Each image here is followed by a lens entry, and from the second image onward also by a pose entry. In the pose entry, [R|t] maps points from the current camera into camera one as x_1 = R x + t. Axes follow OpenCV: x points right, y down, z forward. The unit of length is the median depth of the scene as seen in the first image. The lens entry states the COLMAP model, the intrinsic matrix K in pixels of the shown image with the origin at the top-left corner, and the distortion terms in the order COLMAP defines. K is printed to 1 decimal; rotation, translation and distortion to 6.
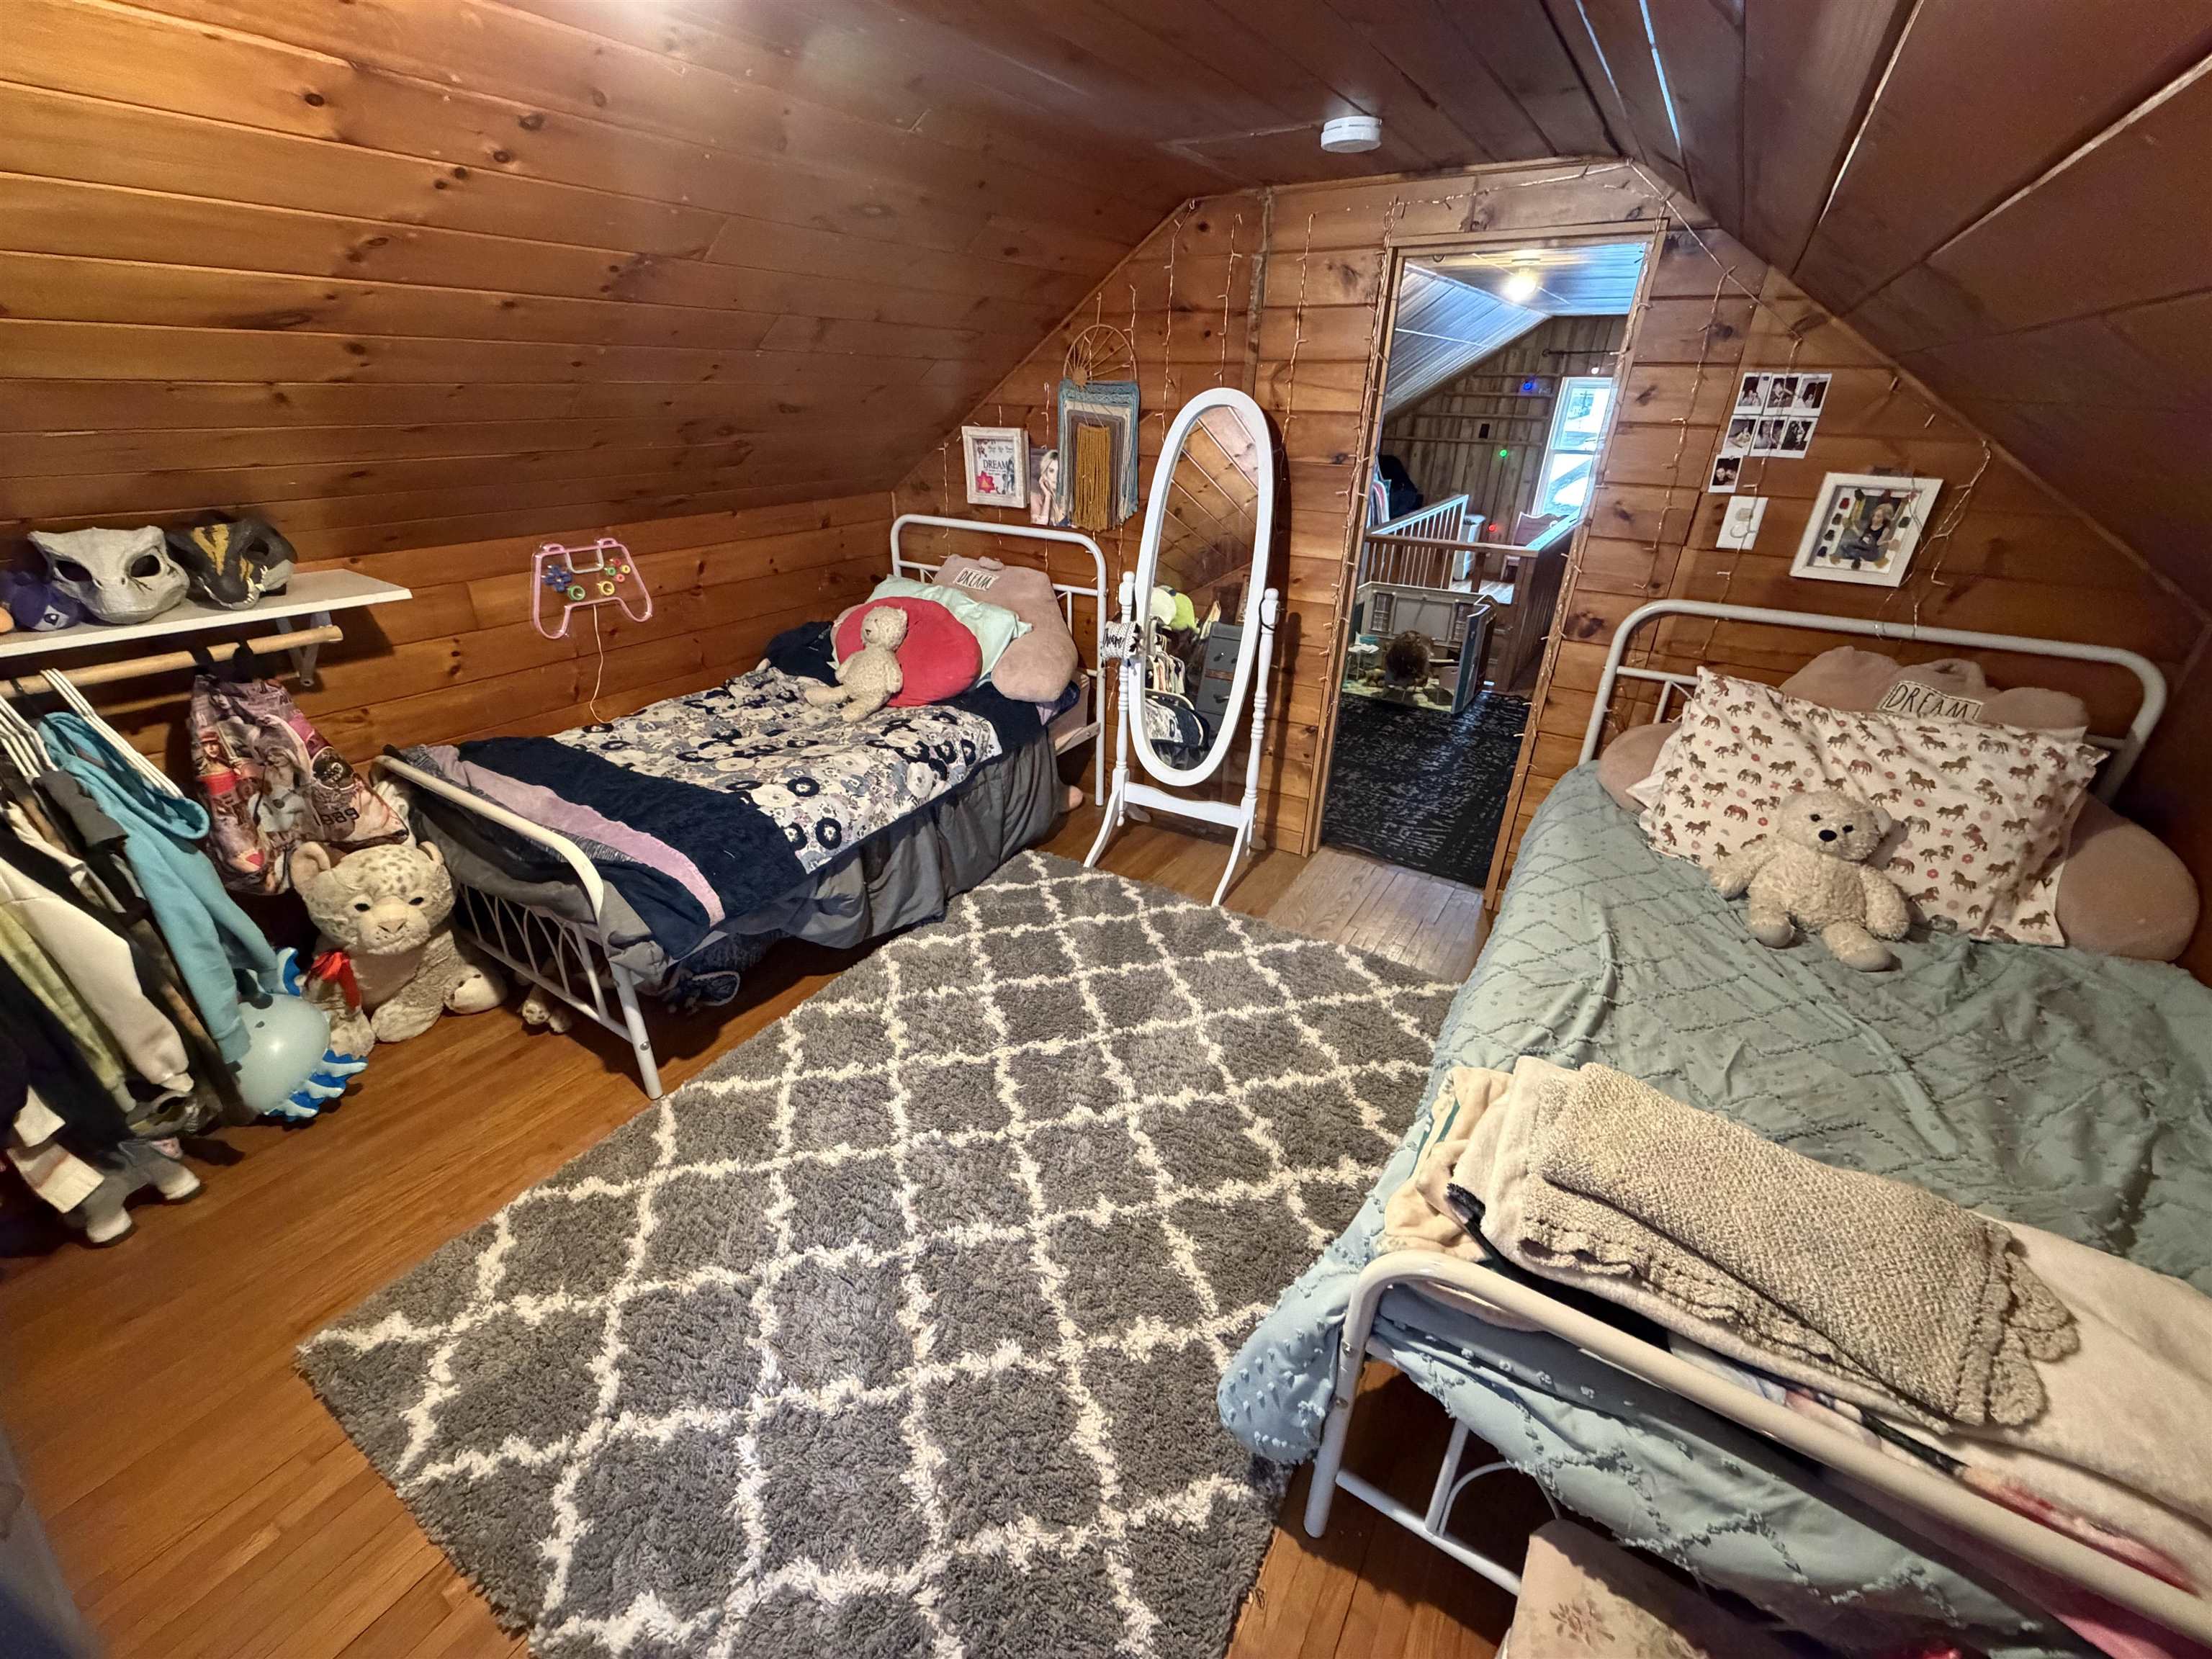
lens RADIAL K [[882.3, 0, 1106.8], [0, 882.3, 834.2], [0, 0, 1]] dist [0.001729, 0.000420]
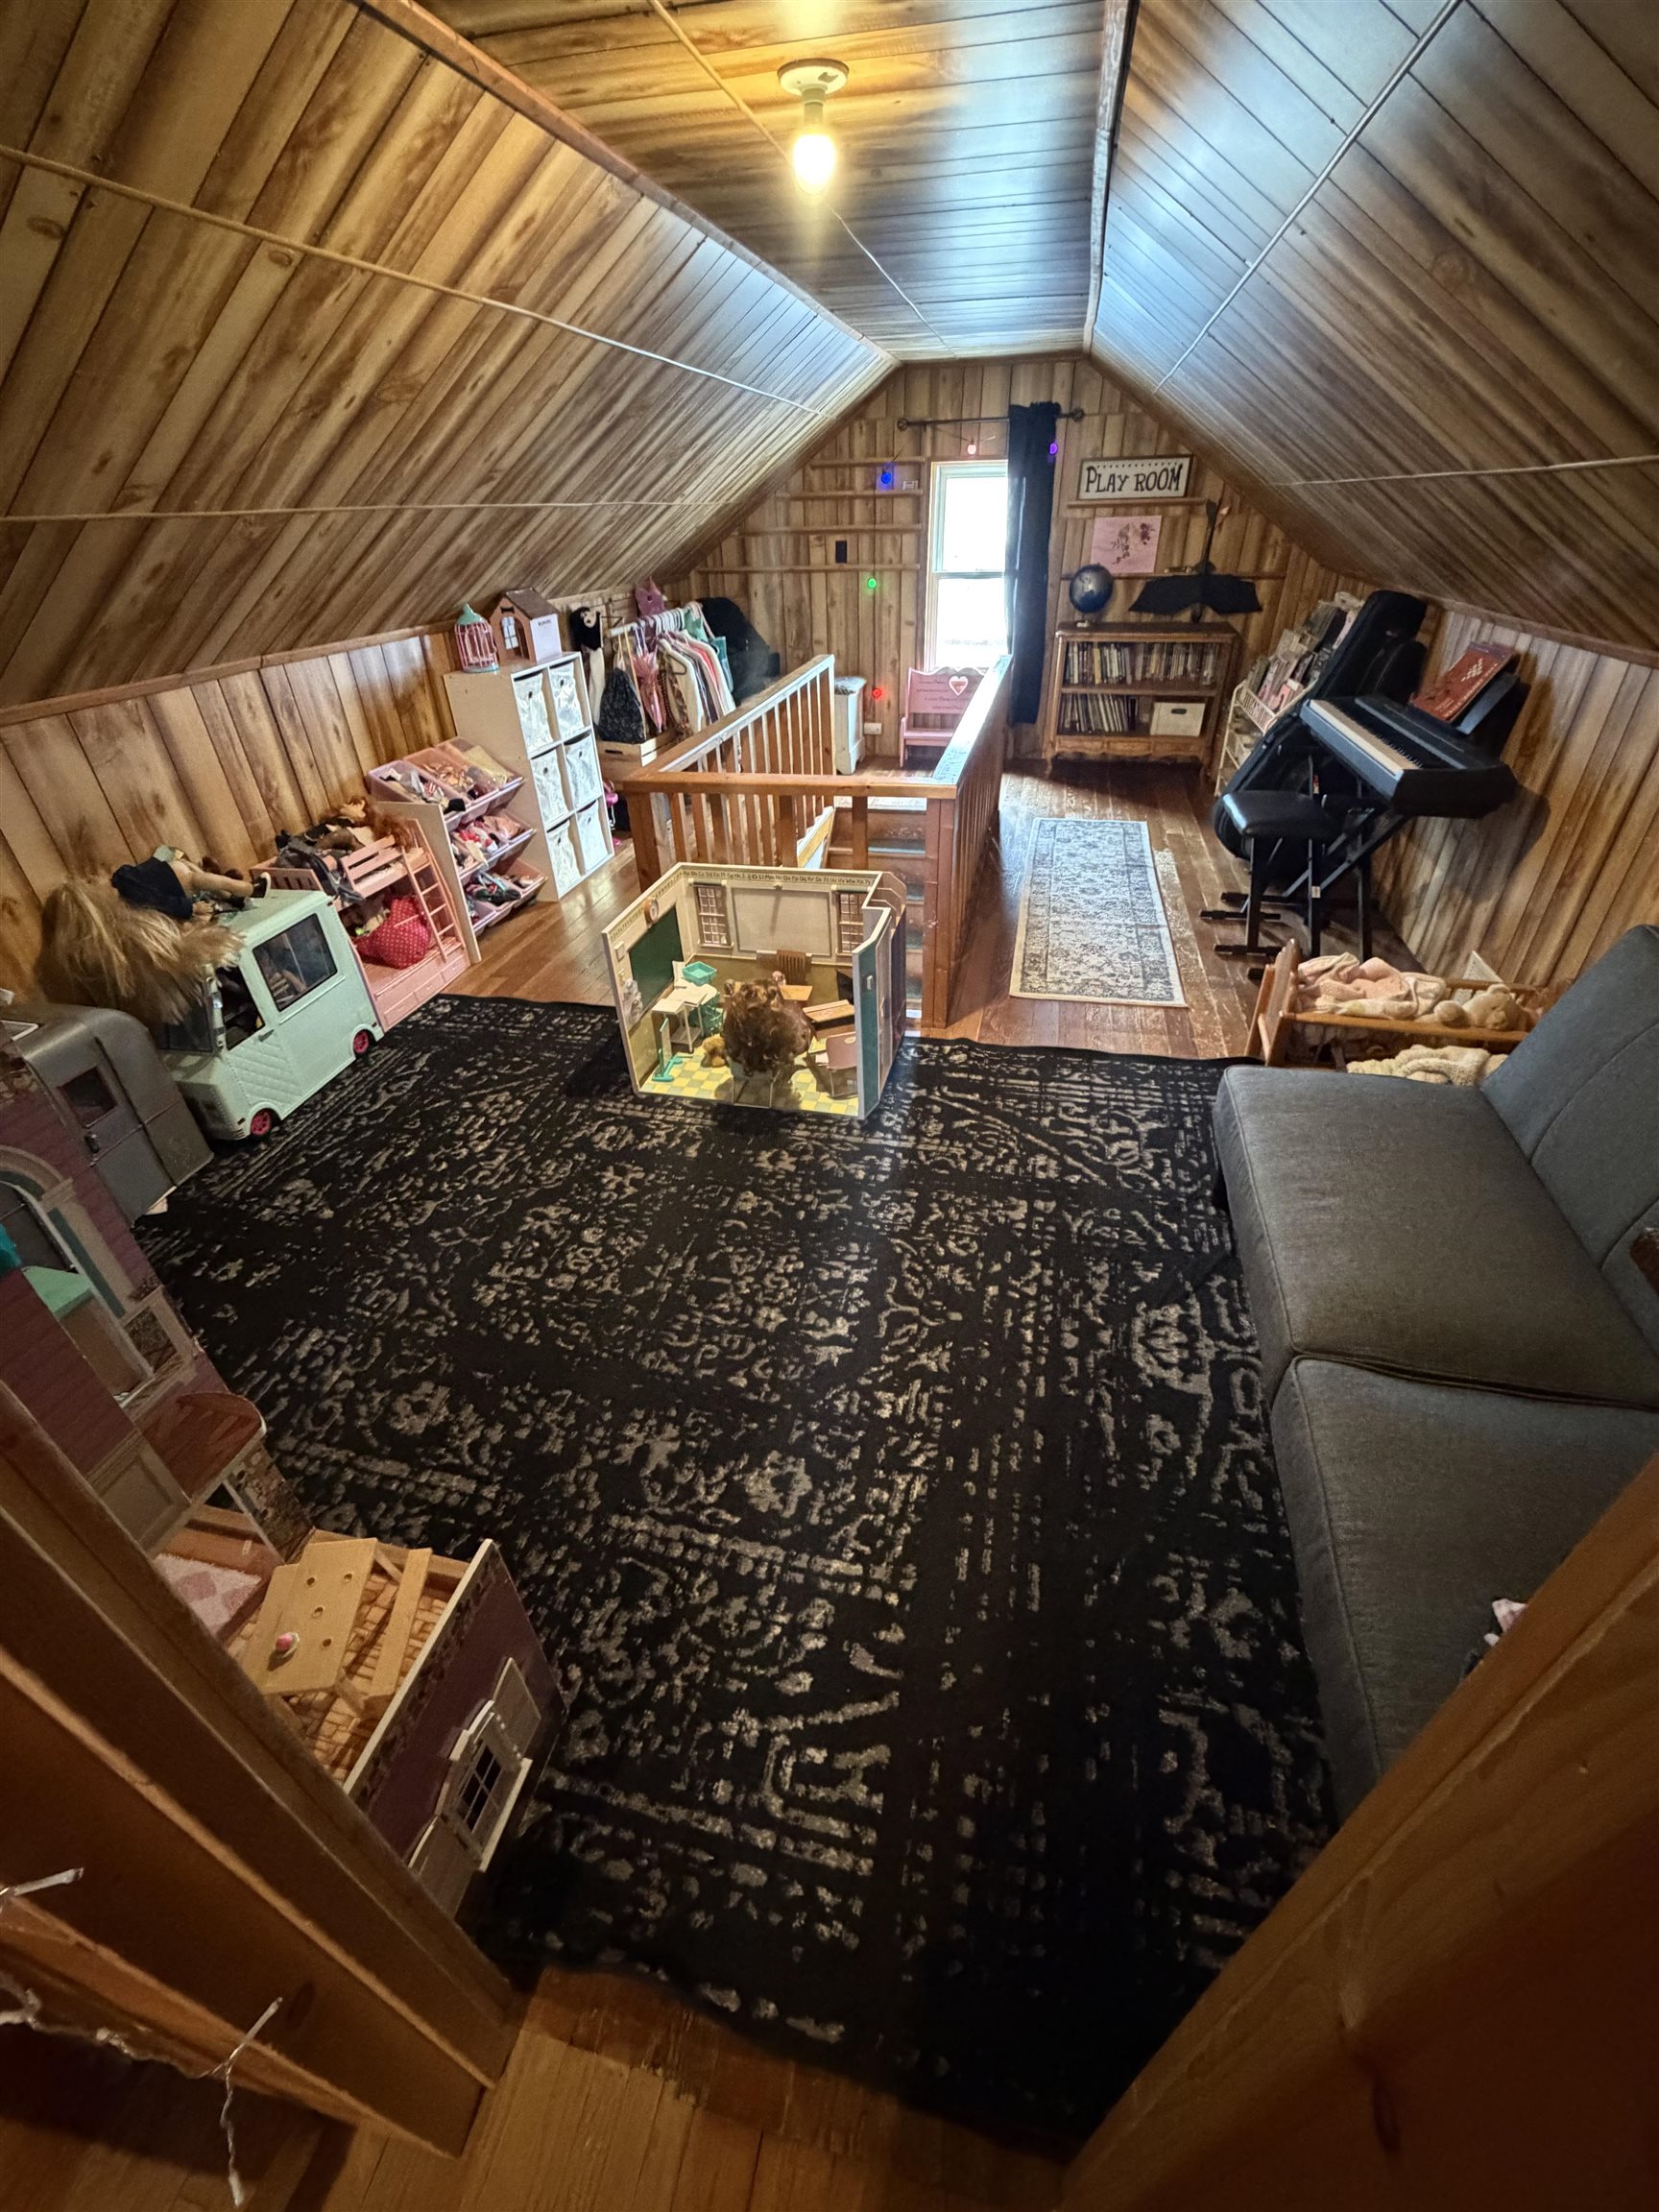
lens RADIAL K [[882.3, 0, 832.1], [0, 882.3, 1099.8], [0, 0, 1]] dist [0.001729, 0.000420]
pose [[0.939947, -0.223526, 0.257945, 0.156807], [0.190945, 0.970767, 0.145435, -0.150951], [-0.282913, -0.087449, 0.955151, 0.324006]]
